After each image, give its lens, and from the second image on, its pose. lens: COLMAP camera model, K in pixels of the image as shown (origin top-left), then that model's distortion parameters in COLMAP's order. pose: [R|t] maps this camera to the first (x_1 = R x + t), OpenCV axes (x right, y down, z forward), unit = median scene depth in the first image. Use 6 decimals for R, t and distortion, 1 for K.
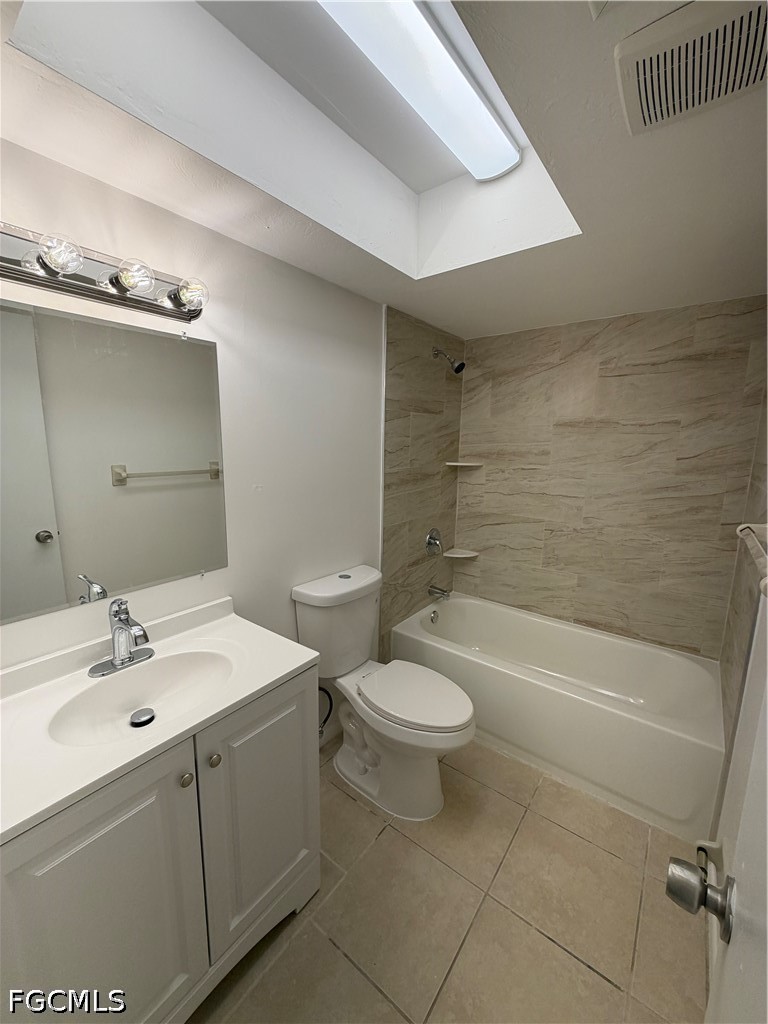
lens RADIAL K [[409.6, 0, 381.1], [0, 409.6, 512.4], [0, 0, 1]] dist [-0.000703, -0.000033]
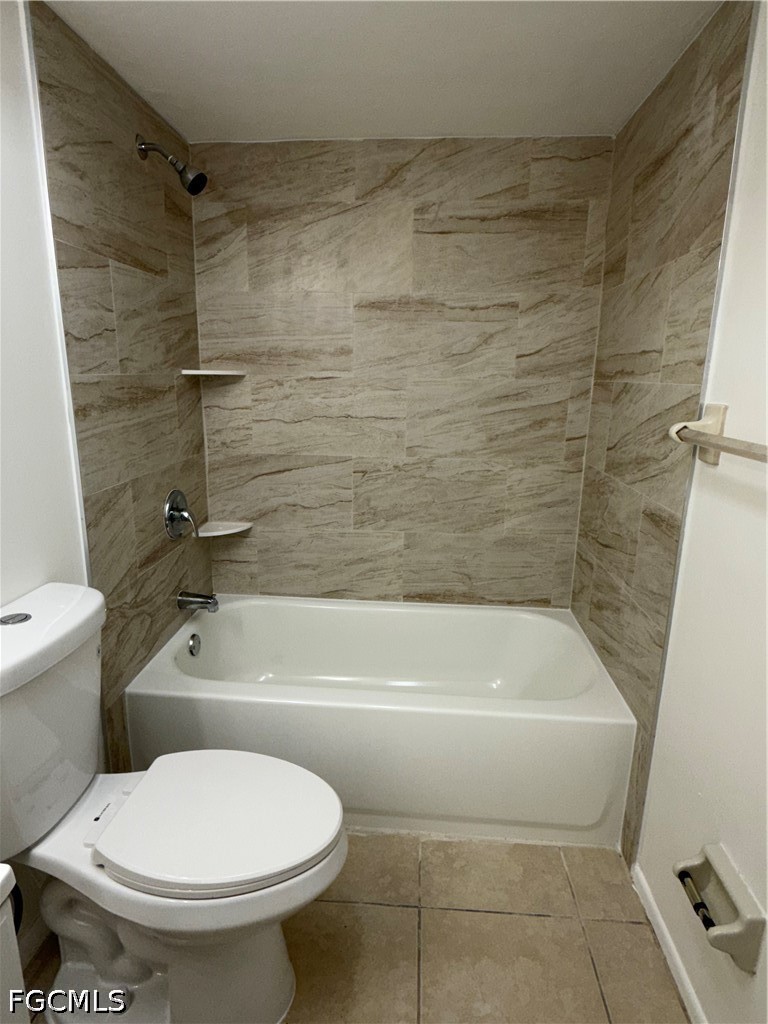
lens RADIAL K [[565.9, 0, 385.1], [0, 565.9, 505.0], [0, 0, 1]] dist [-0.000417, -0.000932]
pose [[0.831460, -0.131473, 0.539804, -0.059139], [0.094666, 0.990915, 0.095529, 0.014780], [-0.547460, -0.028327, 0.836353, 0.244335]]
